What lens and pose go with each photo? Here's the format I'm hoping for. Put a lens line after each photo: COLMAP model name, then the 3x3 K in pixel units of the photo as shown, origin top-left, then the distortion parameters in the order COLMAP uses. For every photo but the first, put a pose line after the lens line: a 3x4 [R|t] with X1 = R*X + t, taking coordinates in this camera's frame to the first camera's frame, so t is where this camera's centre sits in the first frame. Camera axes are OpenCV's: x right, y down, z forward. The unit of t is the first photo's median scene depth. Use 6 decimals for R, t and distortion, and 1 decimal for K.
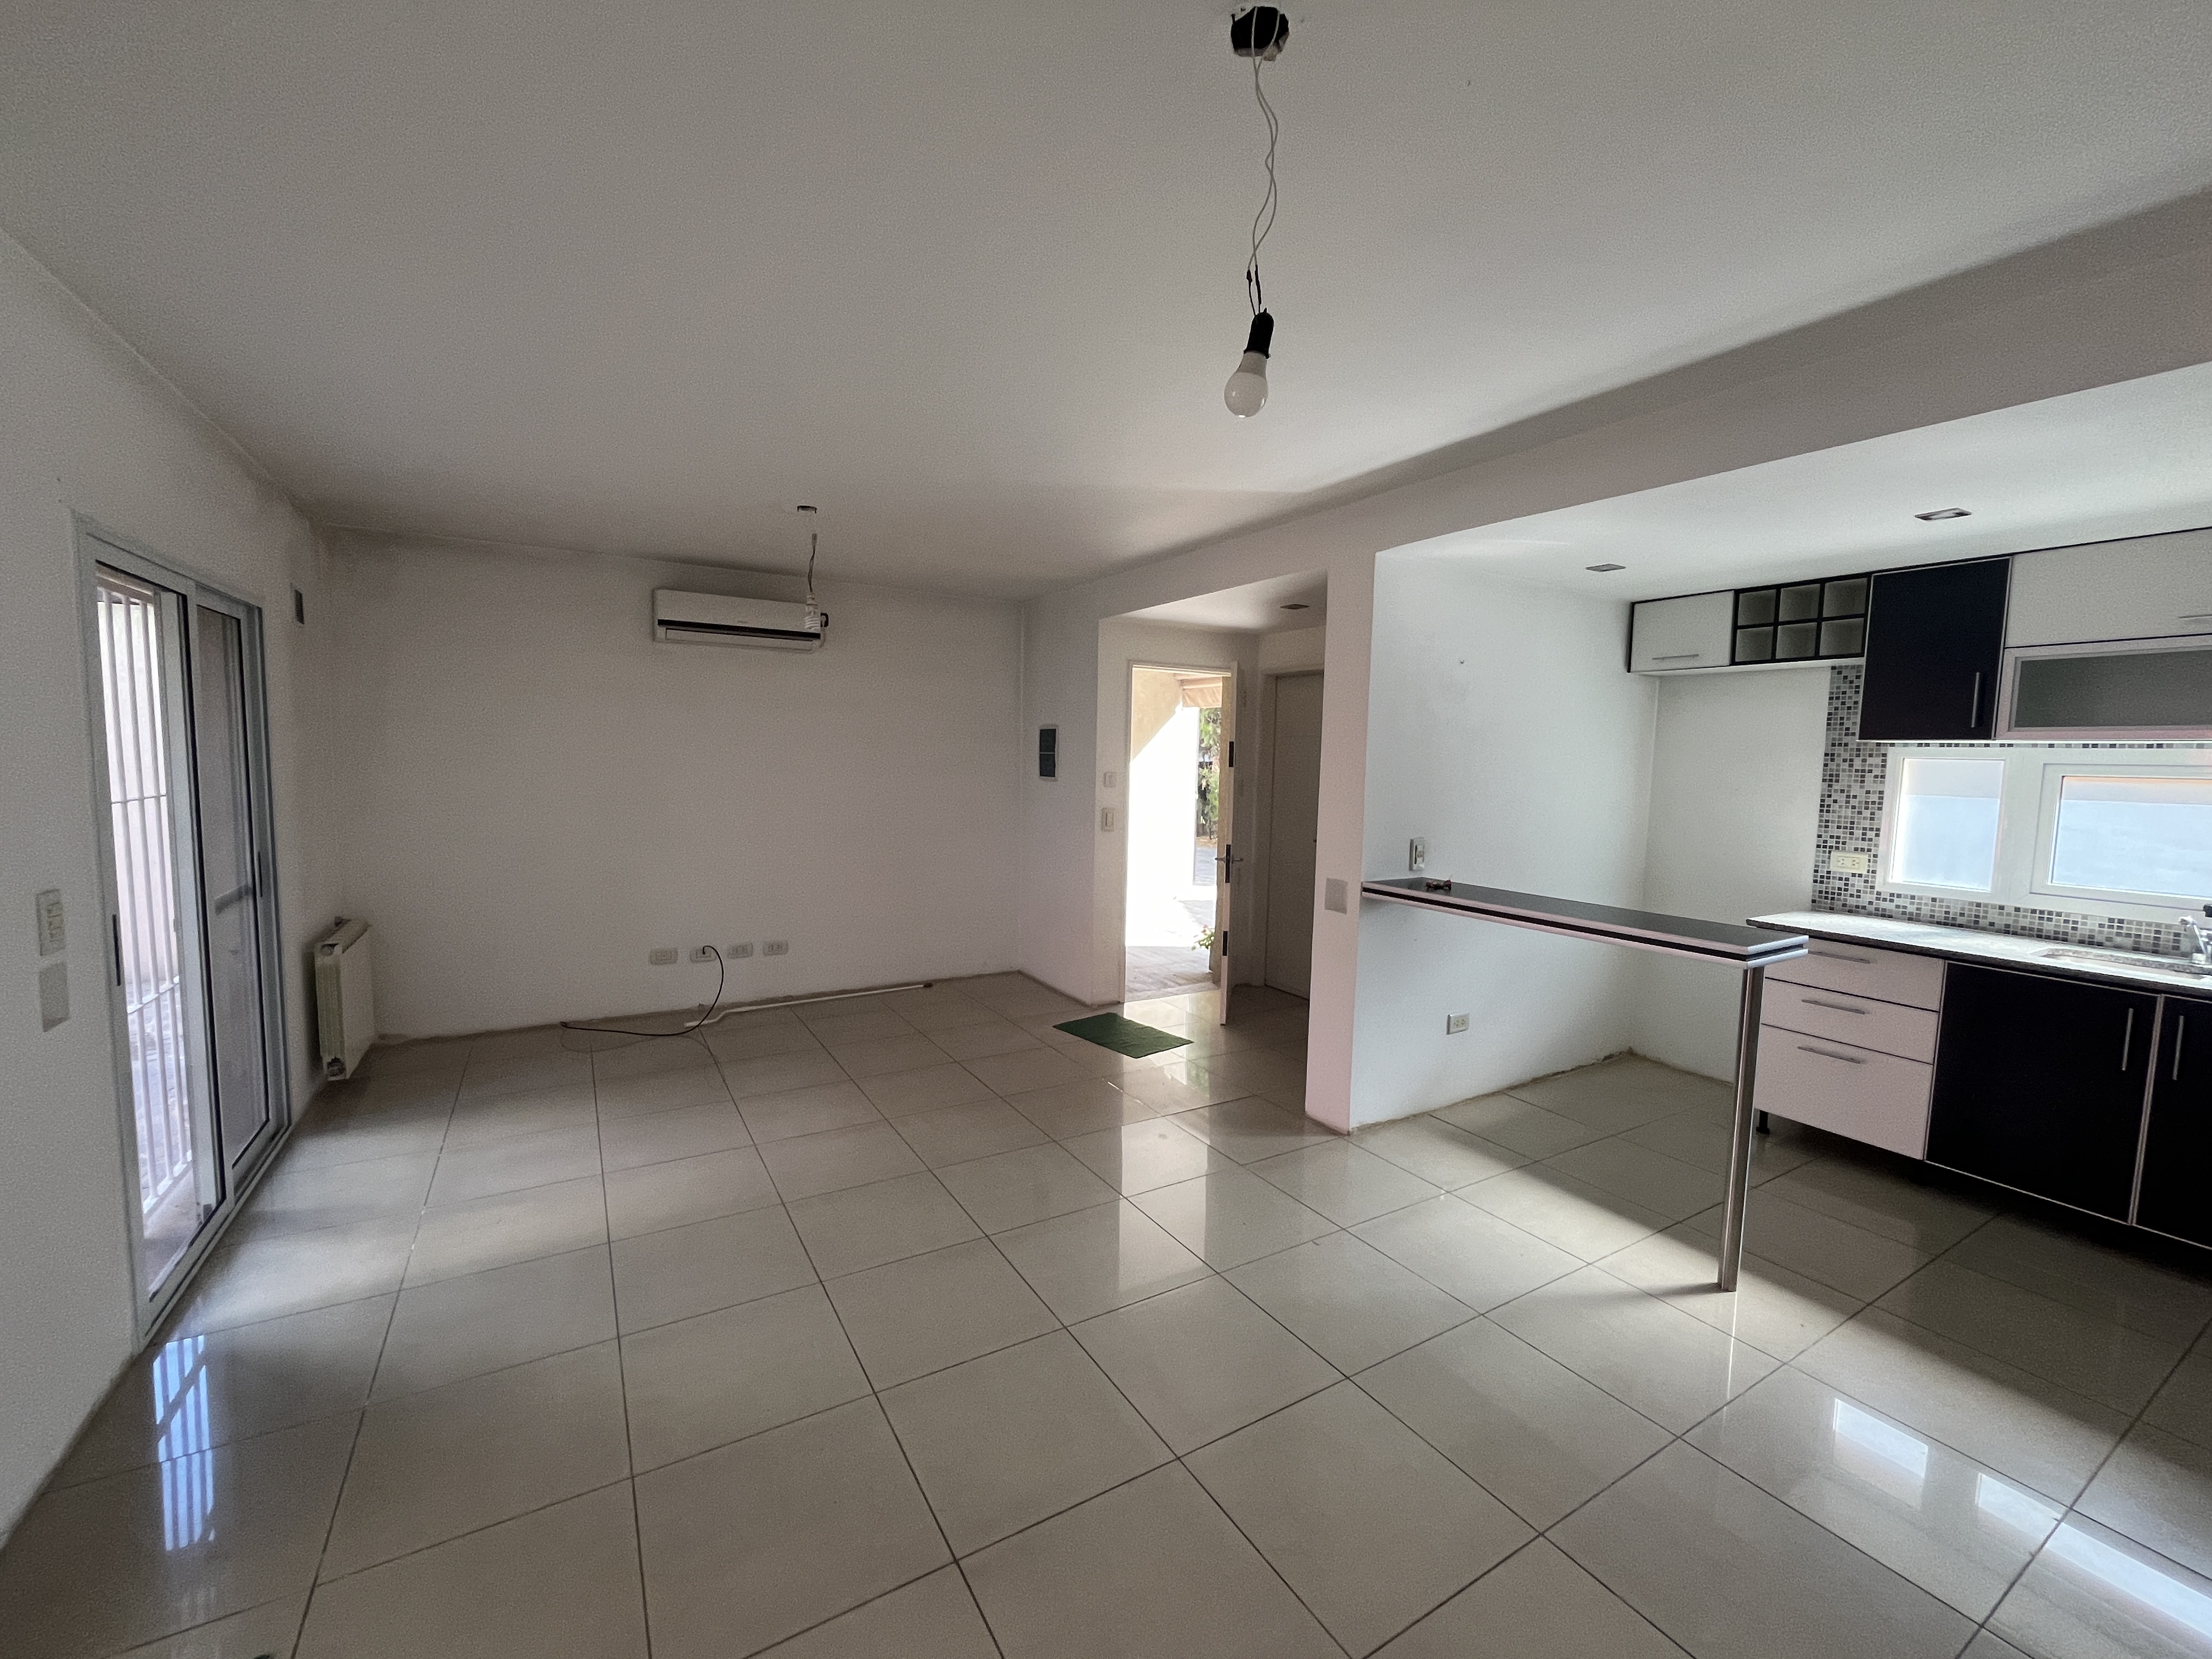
lens RADIAL K [[903.5, 0, 1096.6], [0, 903.5, 824.9], [0, 0, 1]] dist [-0.003368, -0.000097]
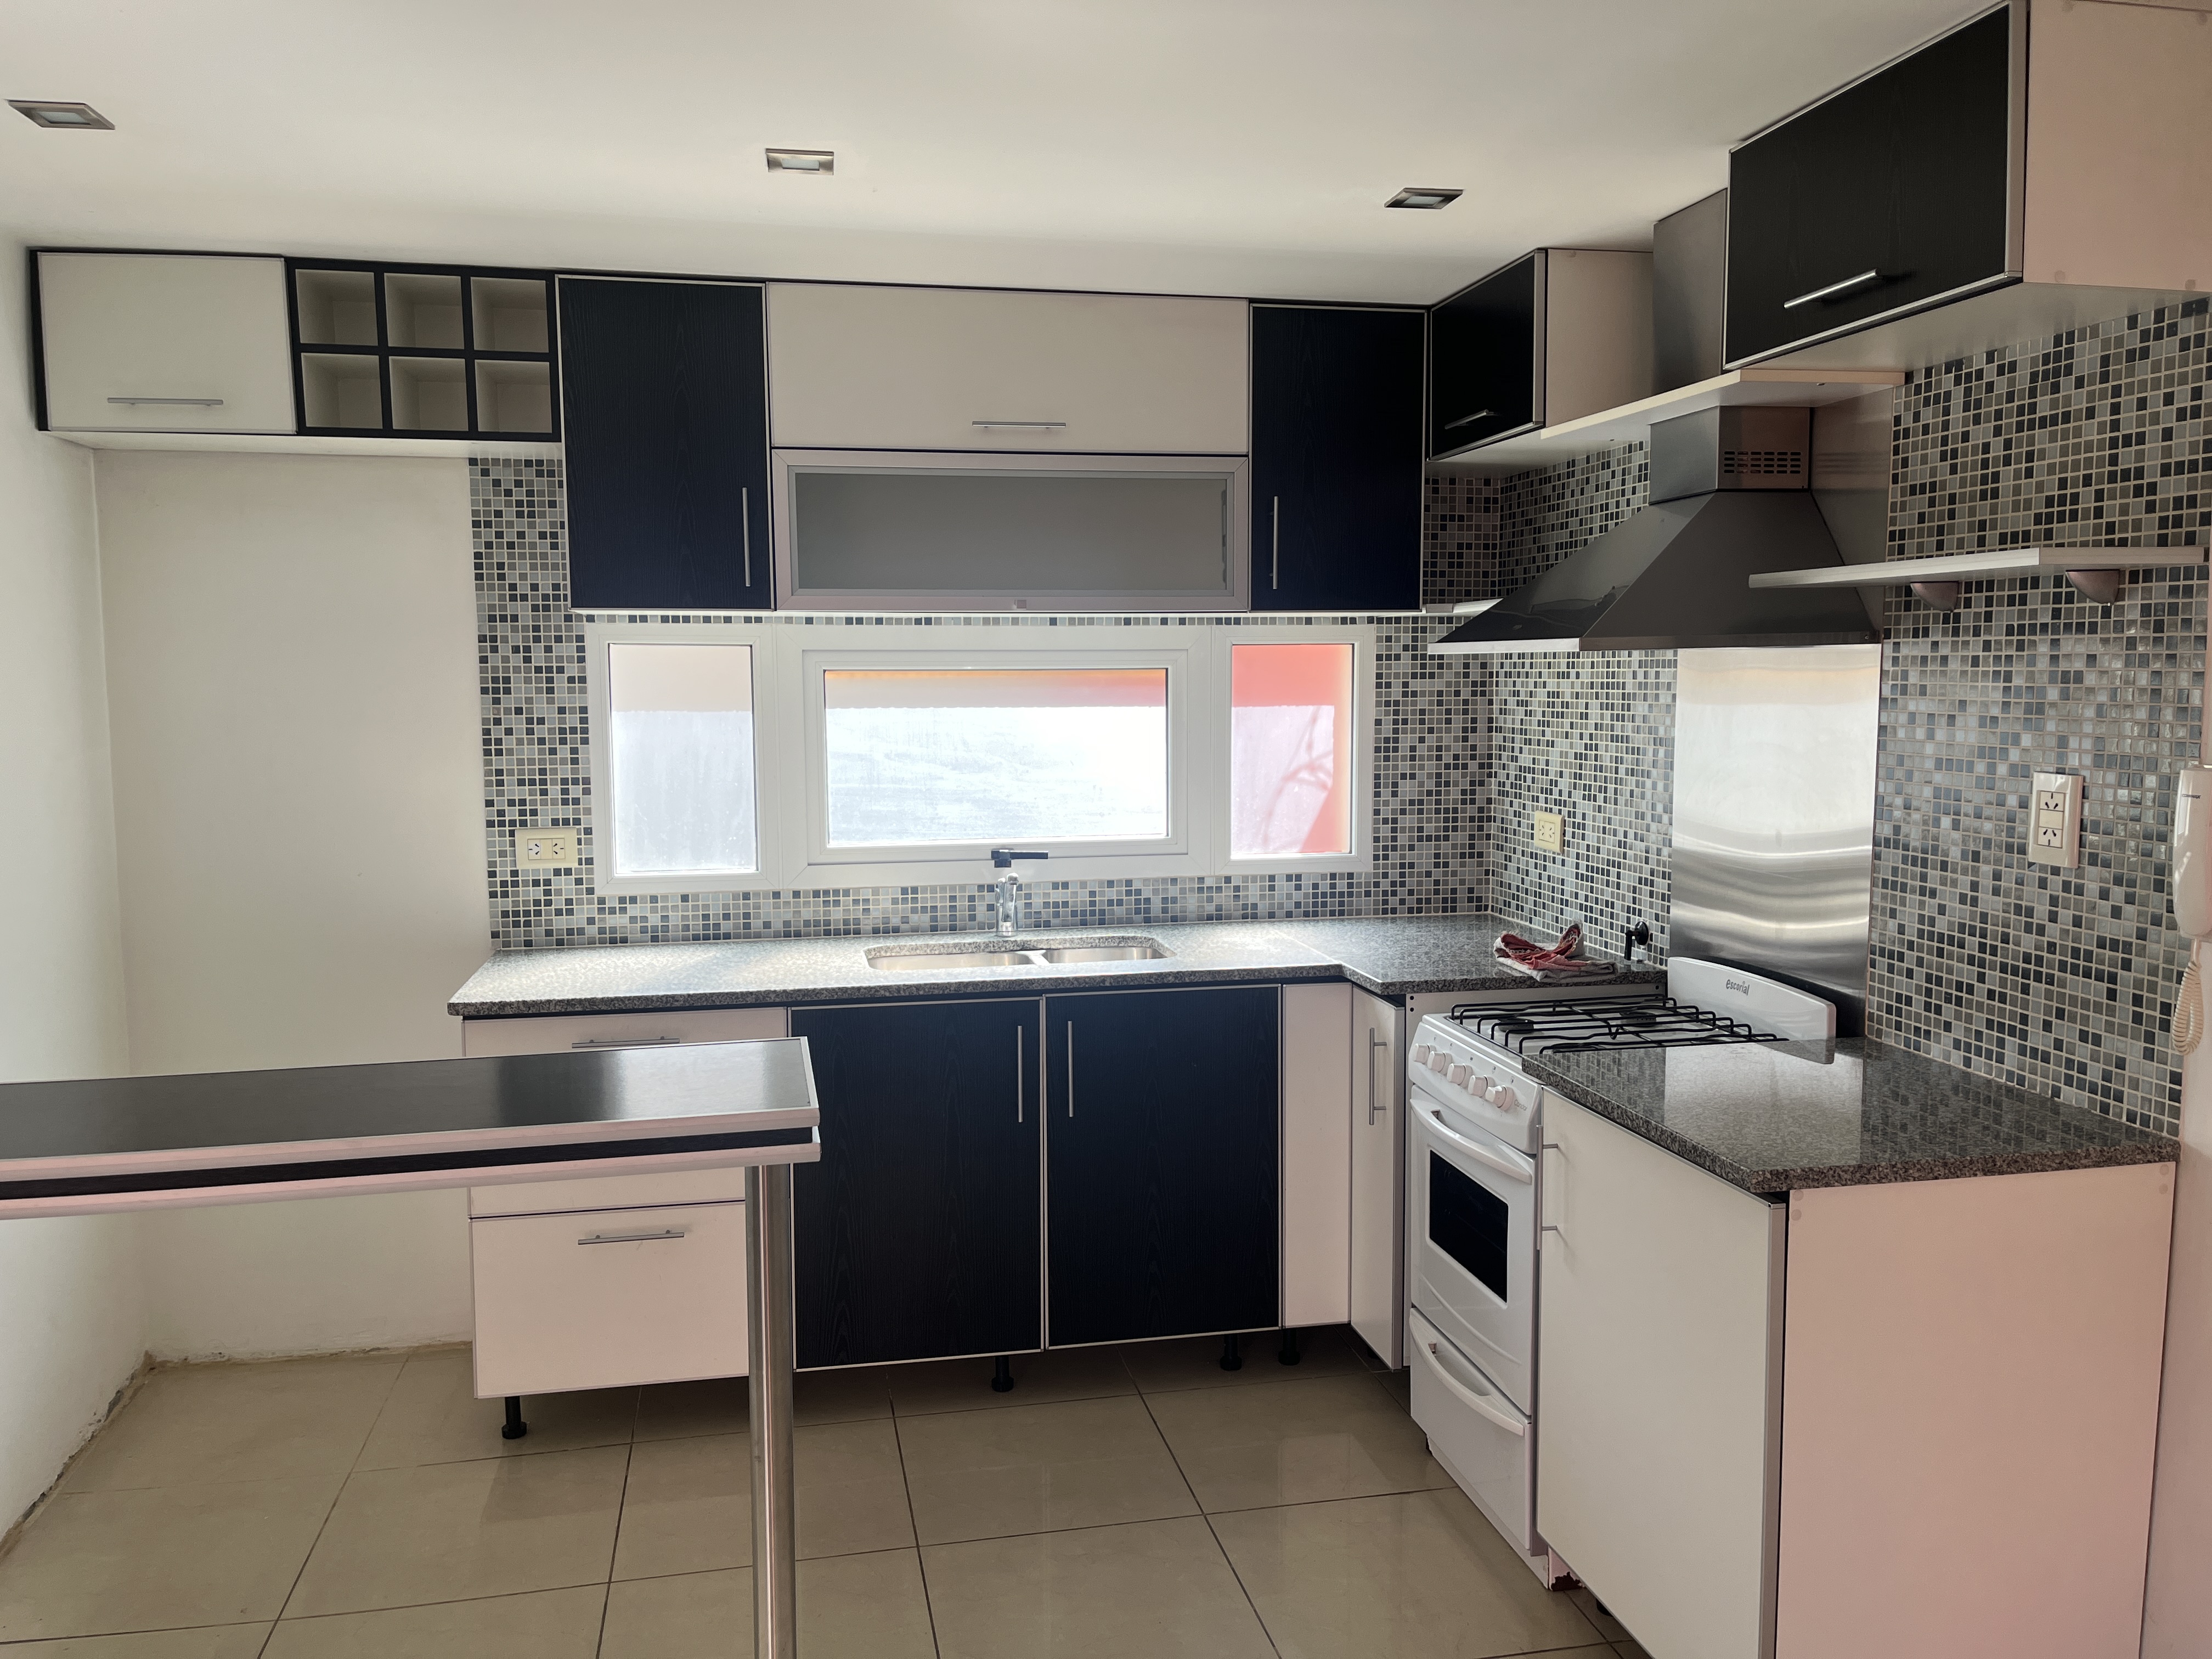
lens RADIAL K [[1692.5, 0, 1114.6], [0, 1692.5, 833.0], [0, 0, 1]] dist [0.069865, -0.079863]
pose [[0.317643, -0.119231, 0.940684, 0.028292], [0.085739, 0.991610, 0.096734, -0.034652], [-0.944326, 0.049927, 0.325201, 0.393486]]
